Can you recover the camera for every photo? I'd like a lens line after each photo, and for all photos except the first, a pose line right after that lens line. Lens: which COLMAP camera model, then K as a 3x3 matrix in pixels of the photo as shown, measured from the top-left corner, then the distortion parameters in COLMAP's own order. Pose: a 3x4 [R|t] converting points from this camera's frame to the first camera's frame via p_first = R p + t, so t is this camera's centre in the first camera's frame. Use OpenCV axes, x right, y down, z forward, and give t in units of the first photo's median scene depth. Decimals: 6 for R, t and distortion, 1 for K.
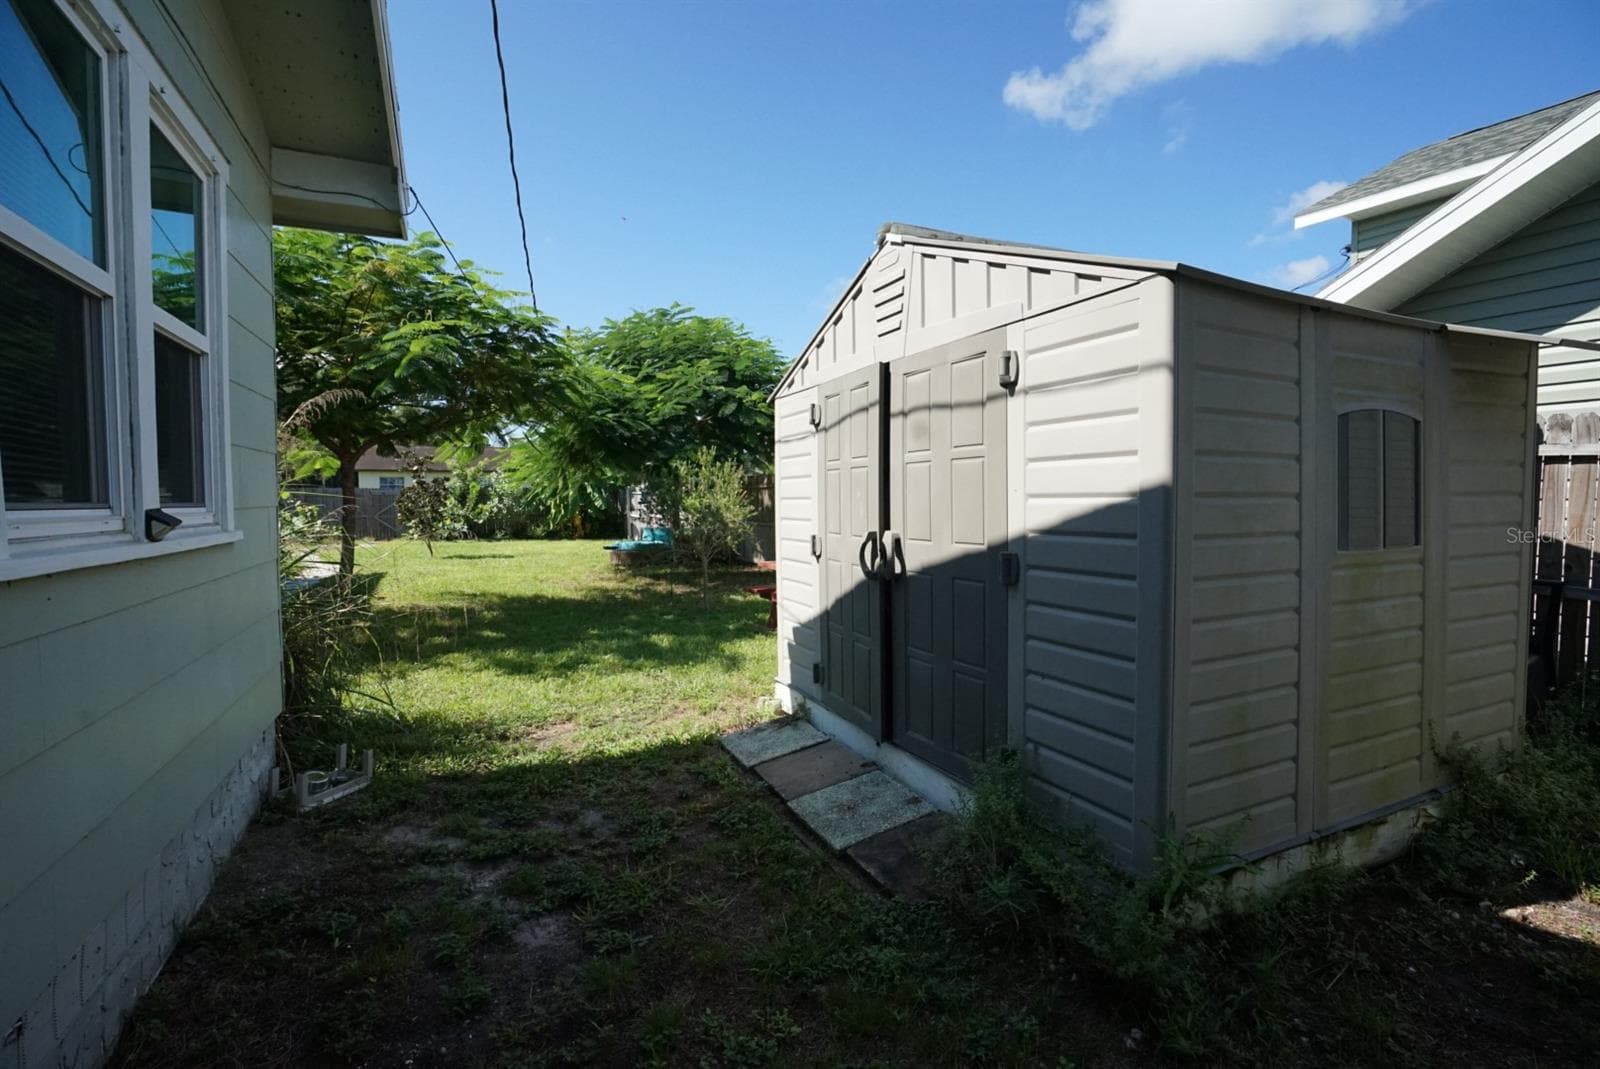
lens RADIAL K [[733.3, 0, 796.5], [0, 733.3, 530.1], [0, 0, 1]] dist [-0.062239, 0.023071]
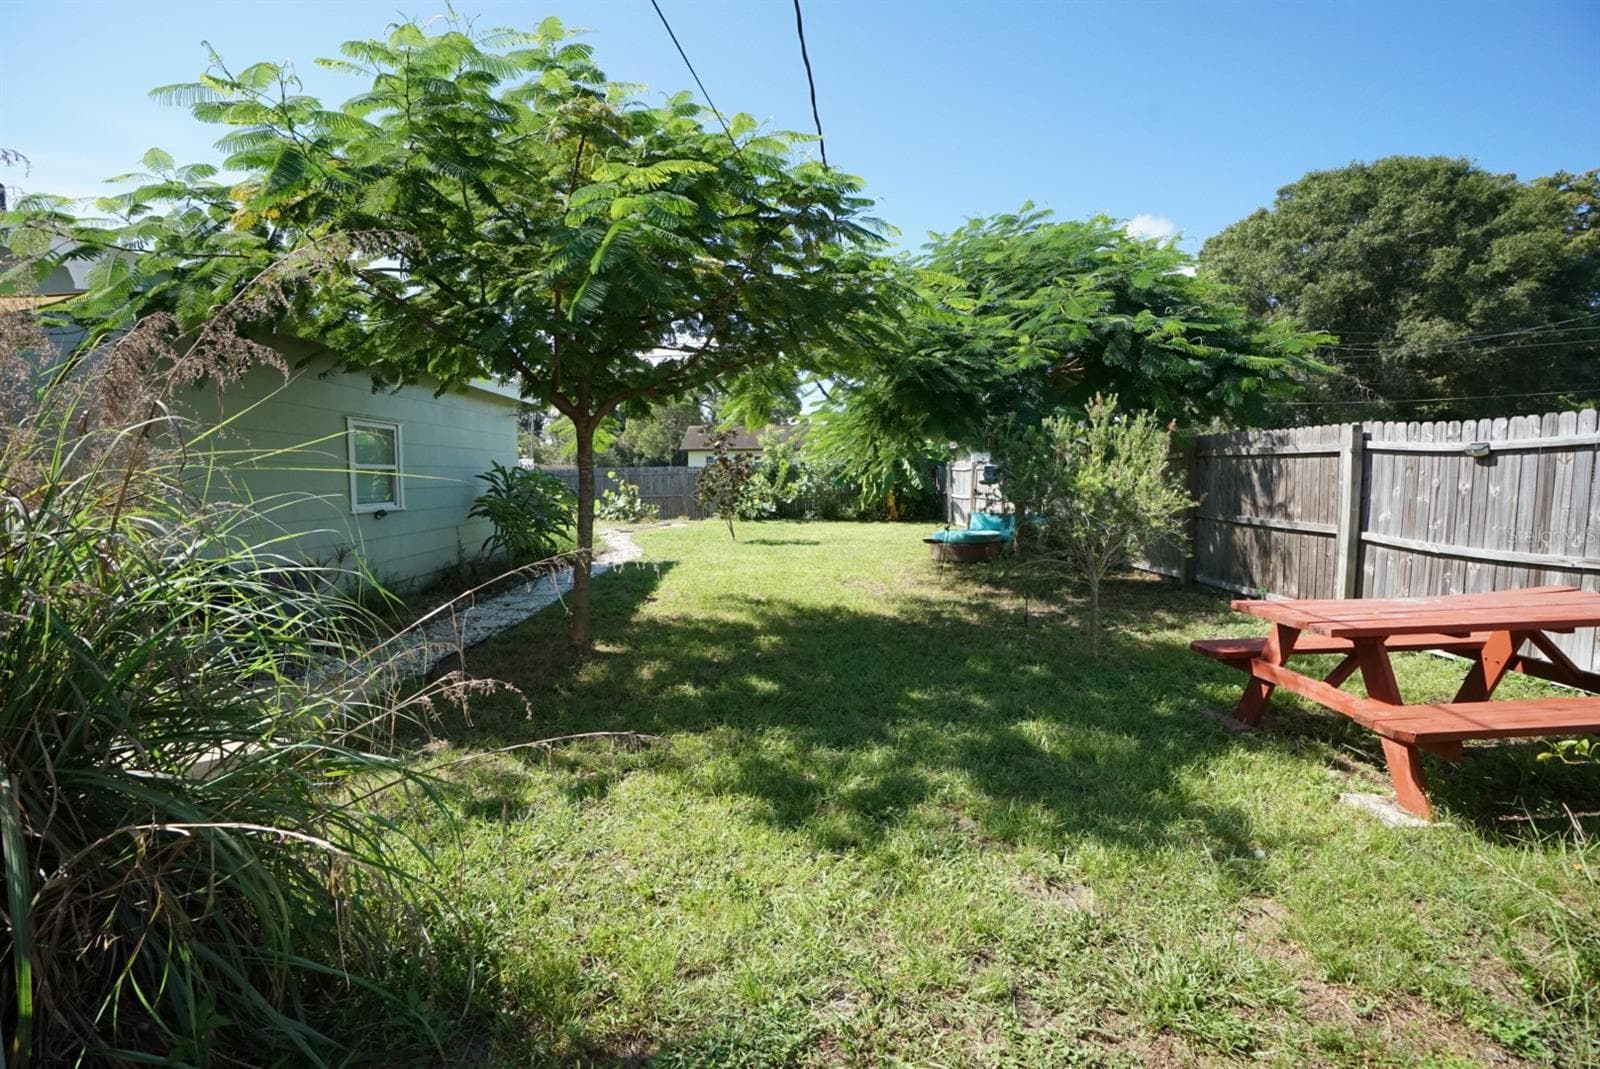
lens RADIAL K [[733.3, 0, 796.5], [0, 733.3, 530.1], [0, 0, 1]] dist [-0.062239, 0.023071]
pose [[0.913223, 0.023068, -0.406807, -0.059604], [-0.010370, 0.999389, 0.033390, -0.008671], [0.407328, -0.026274, 0.912904, 0.197113]]
